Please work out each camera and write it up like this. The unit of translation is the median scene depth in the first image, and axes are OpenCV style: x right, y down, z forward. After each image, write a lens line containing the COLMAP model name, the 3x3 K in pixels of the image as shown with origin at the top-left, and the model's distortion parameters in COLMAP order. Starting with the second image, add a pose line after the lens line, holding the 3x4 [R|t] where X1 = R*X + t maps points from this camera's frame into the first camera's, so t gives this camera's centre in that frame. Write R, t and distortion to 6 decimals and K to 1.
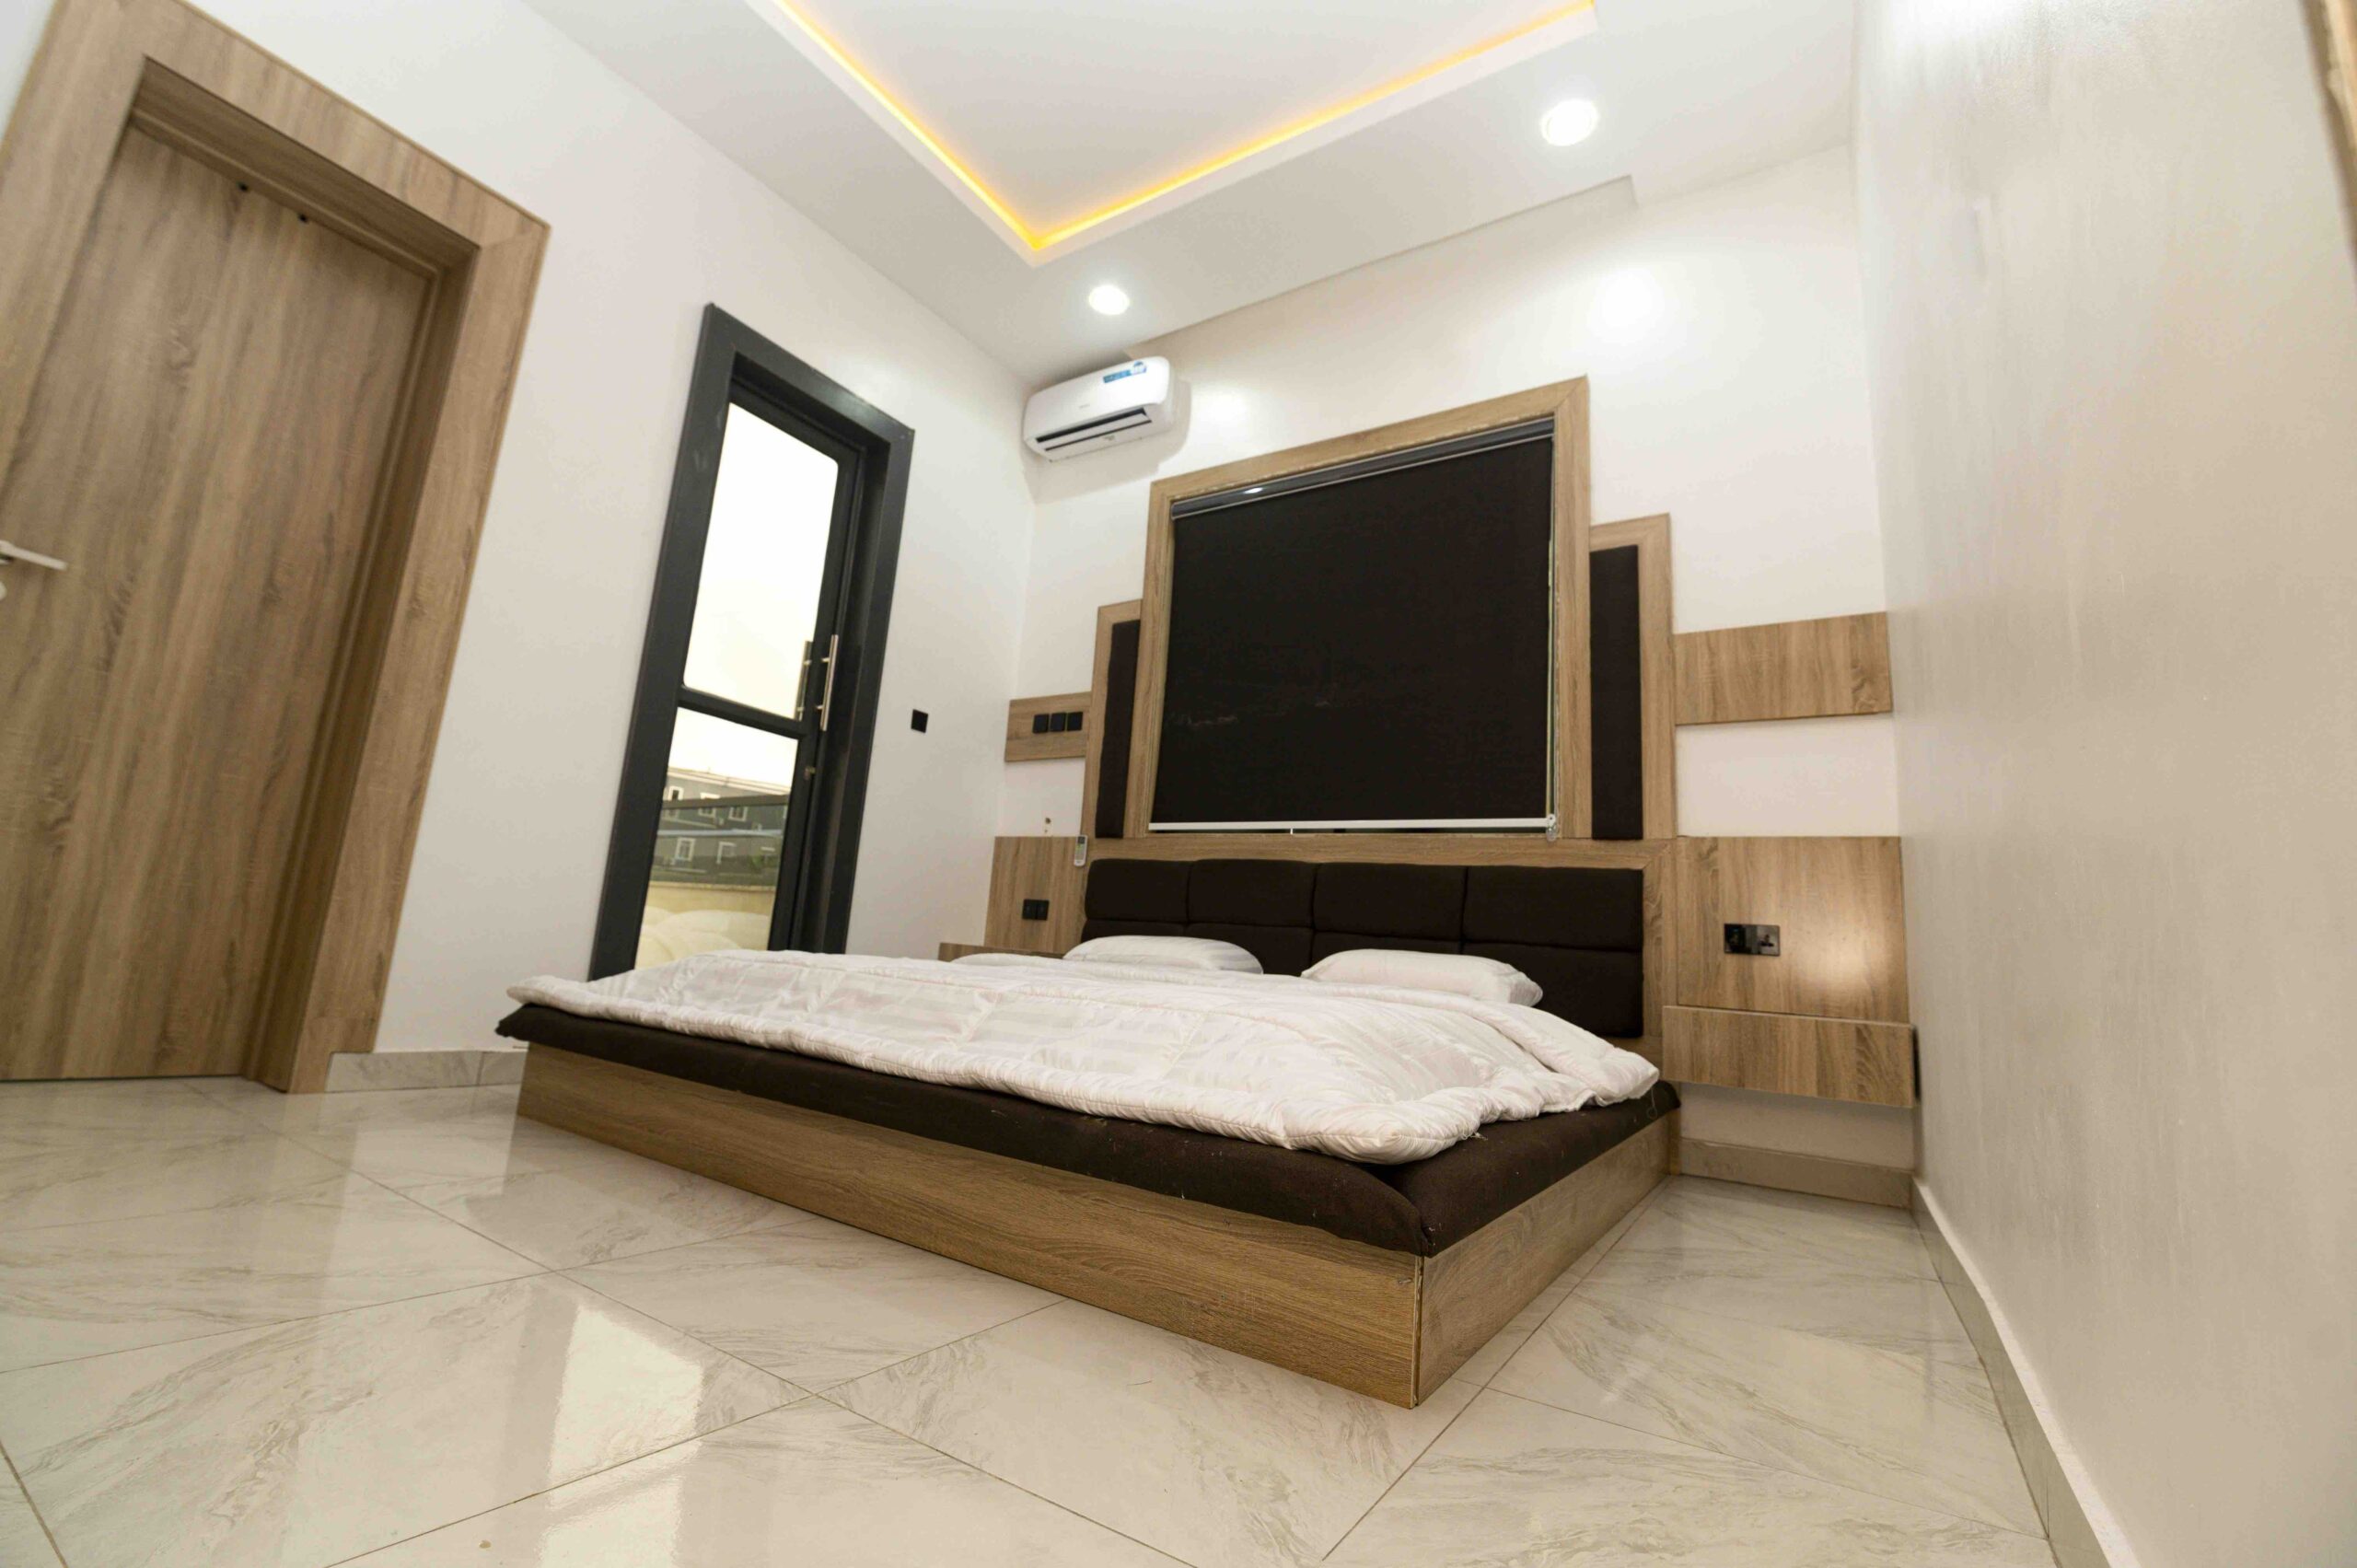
lens RADIAL K [[996.8, 0, 1182.1], [0, 996.8, 777.4], [0, 0, 1]] dist [-0.008600, -0.006036]
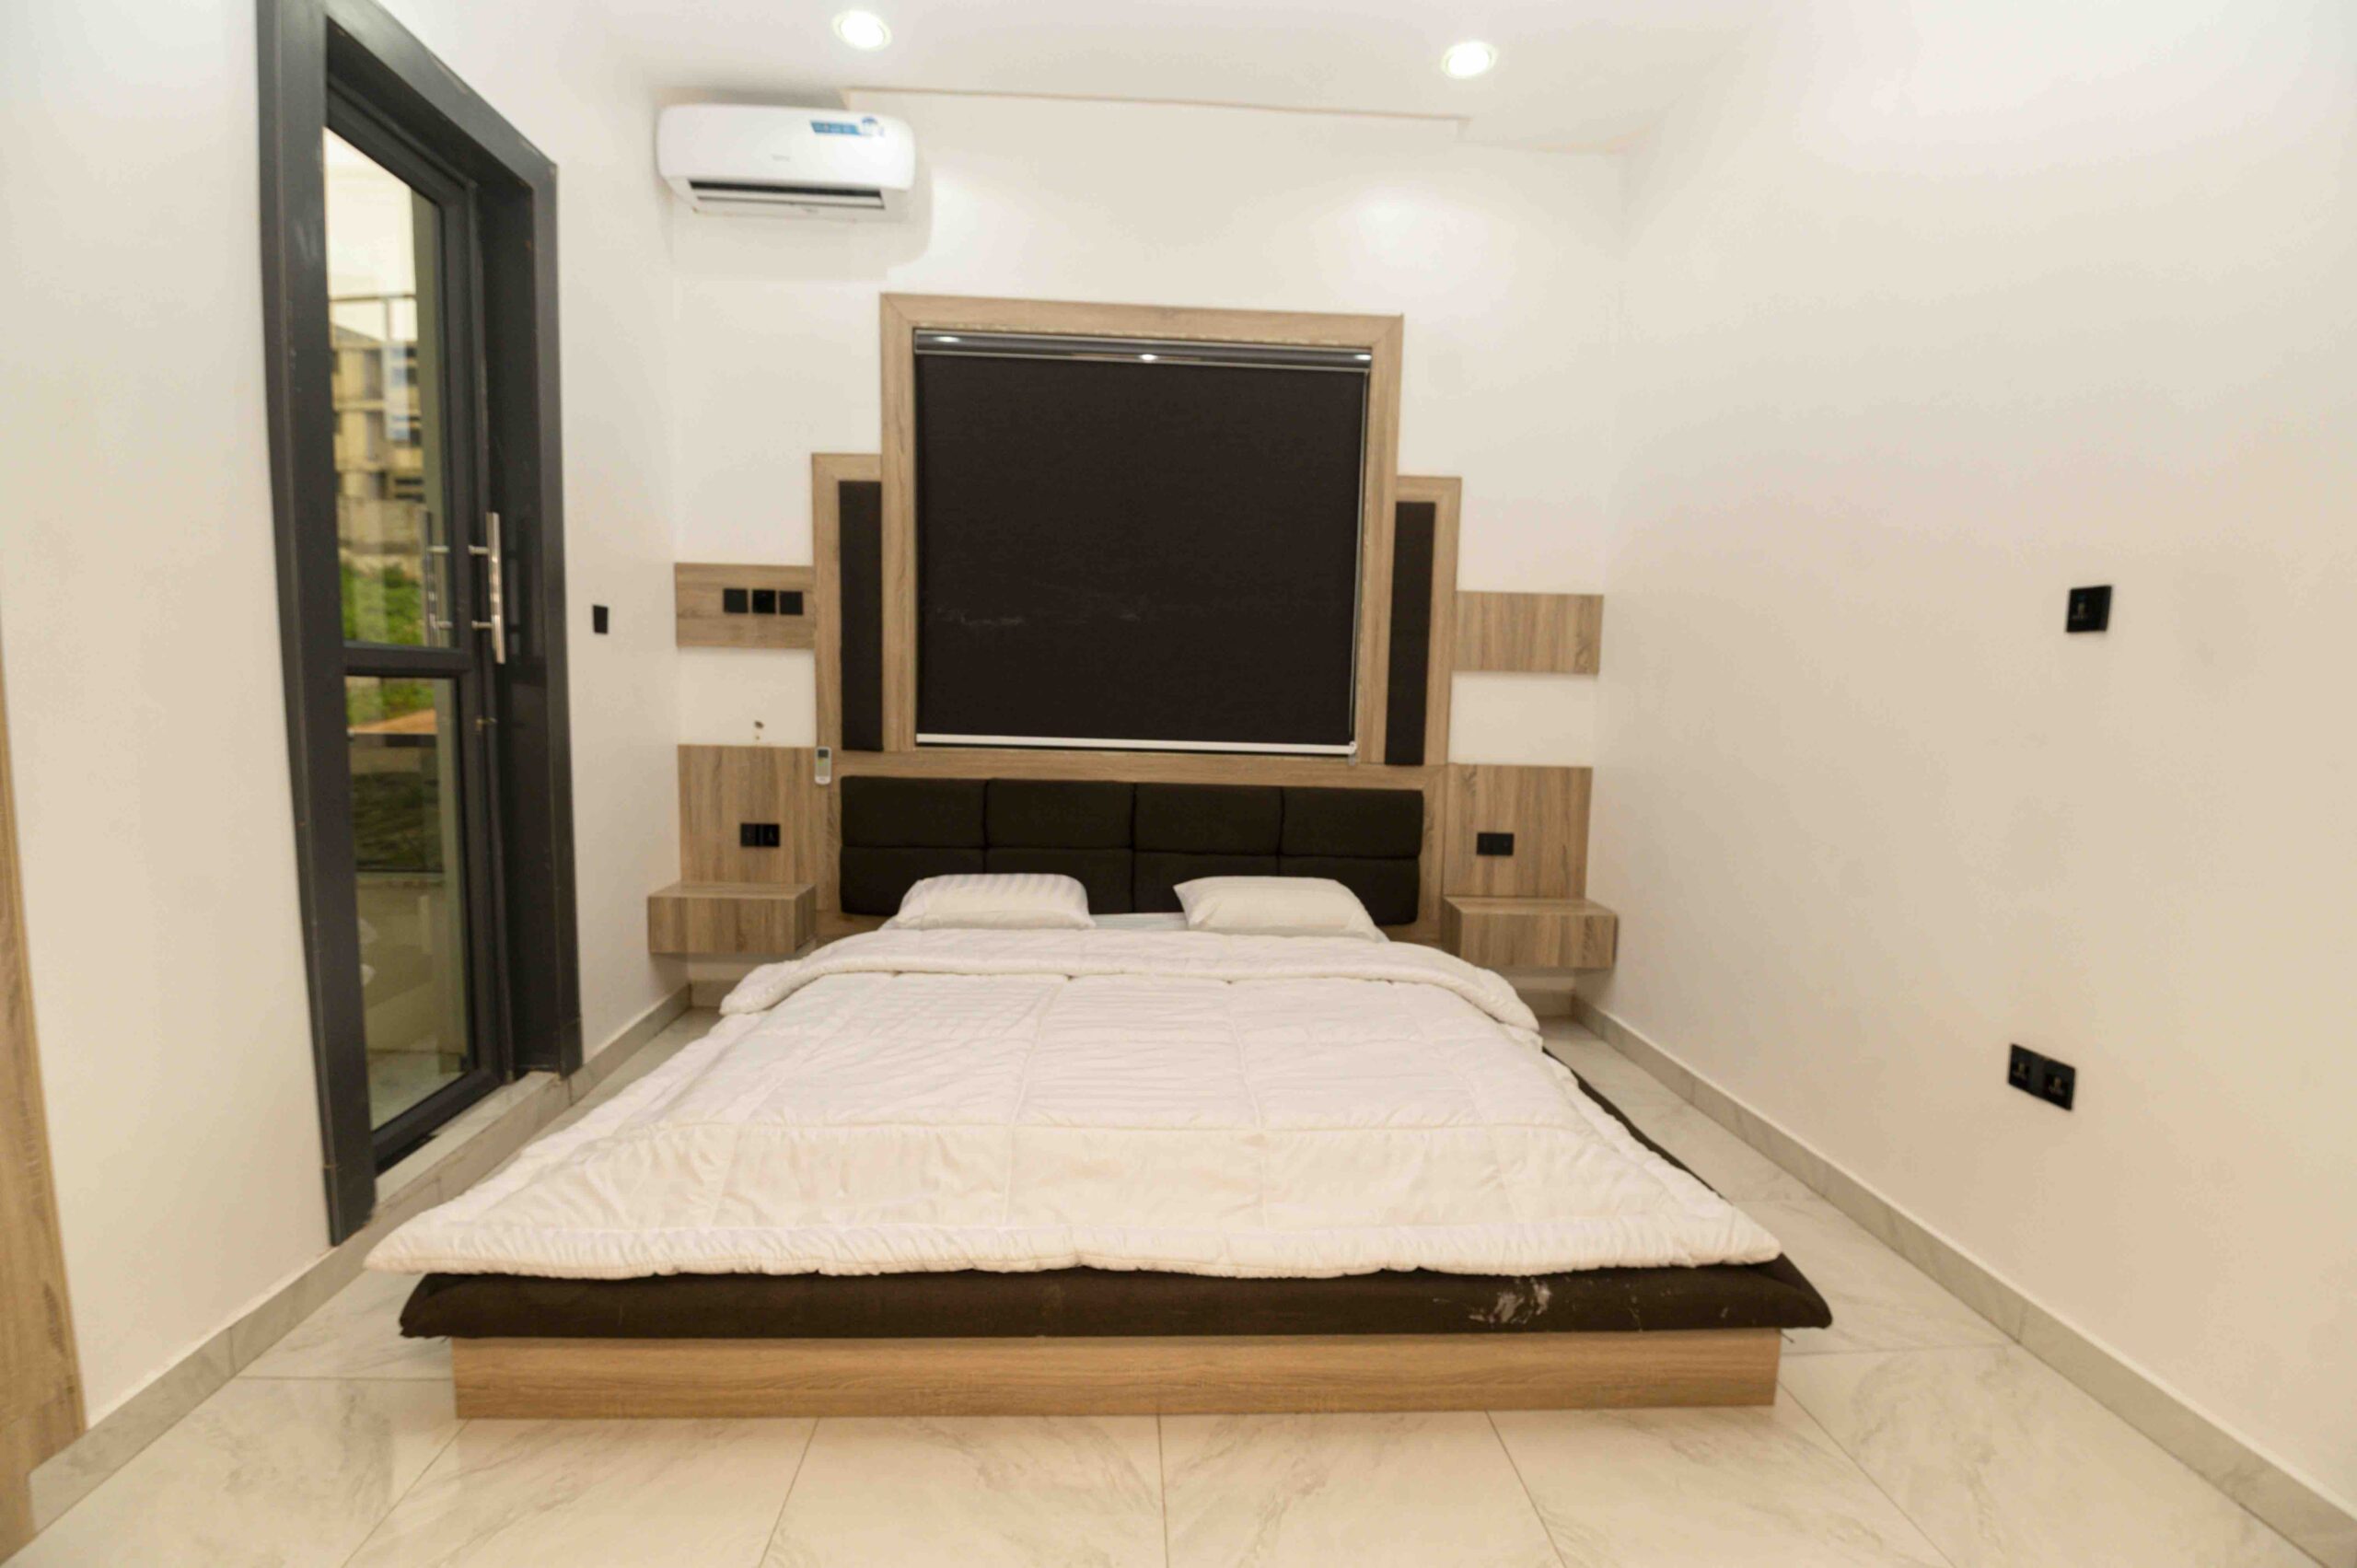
lens RADIAL K [[996.8, 0, 1186.5], [0, 996.8, 778.6], [0, 0, 1]] dist [-0.008600, -0.006036]
pose [[0.806522, -0.108537, 0.581156, -0.388921], [-0.071815, 0.957738, 0.278532, -0.195528], [-0.586827, -0.266377, 0.764642, 0.192479]]
